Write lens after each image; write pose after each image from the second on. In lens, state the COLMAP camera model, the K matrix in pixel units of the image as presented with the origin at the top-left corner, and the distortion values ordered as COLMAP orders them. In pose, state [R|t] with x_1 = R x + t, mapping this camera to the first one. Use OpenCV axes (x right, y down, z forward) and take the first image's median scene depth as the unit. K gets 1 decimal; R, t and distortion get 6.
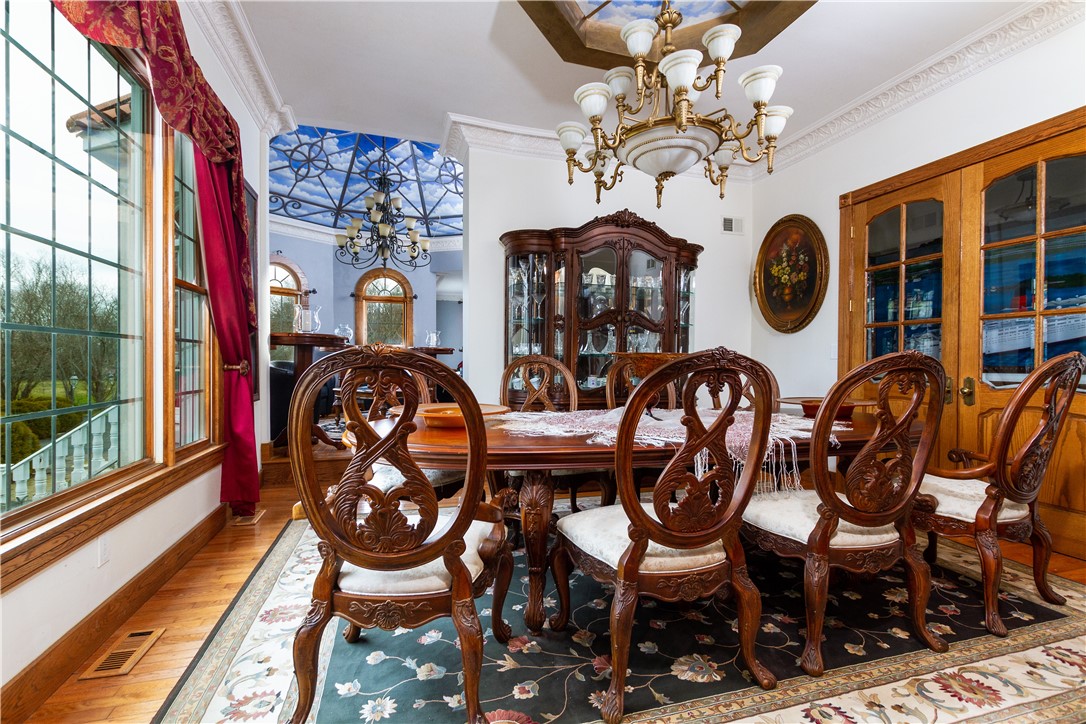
lens RADIAL K [[490.3, 0, 543.4], [0, 490.3, 366.2], [0, 0, 1]] dist [0.006878, 0.000711]
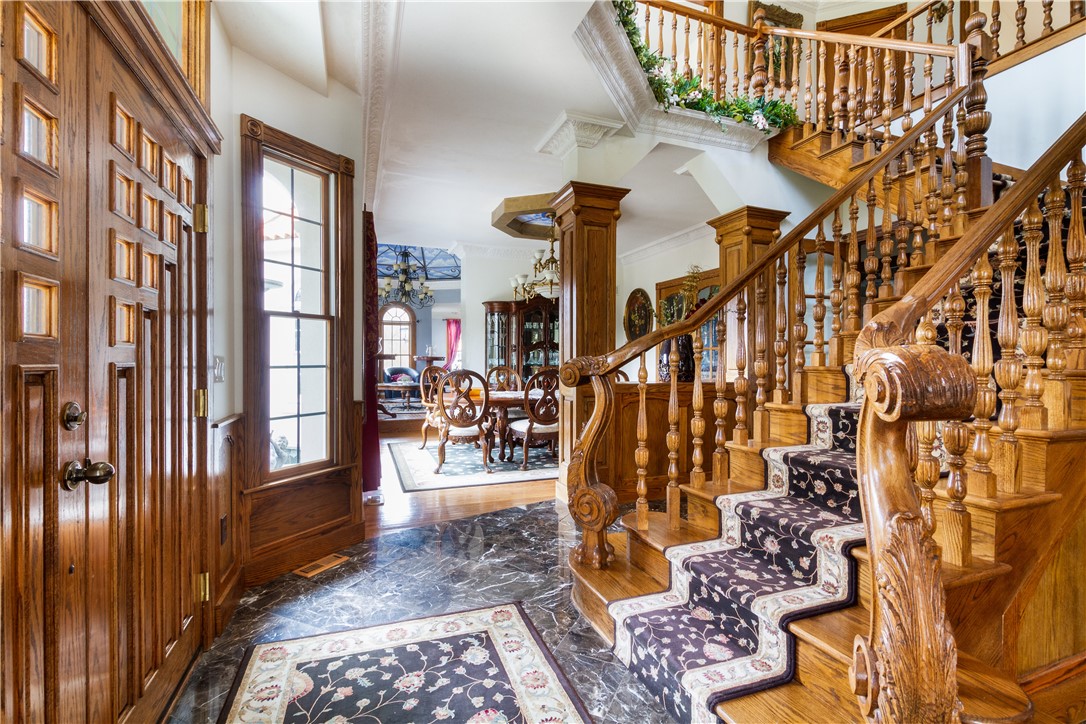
lens RADIAL K [[490.3, 0, 543.3], [0, 490.3, 361.4], [0, 0, 1]] dist [0.006878, 0.000711]
pose [[0.997952, -0.003489, 0.063871, 0.024940], [0.003544, 0.999993, -0.000745, -0.034153], [-0.063868, 0.000970, 0.997958, -0.950527]]
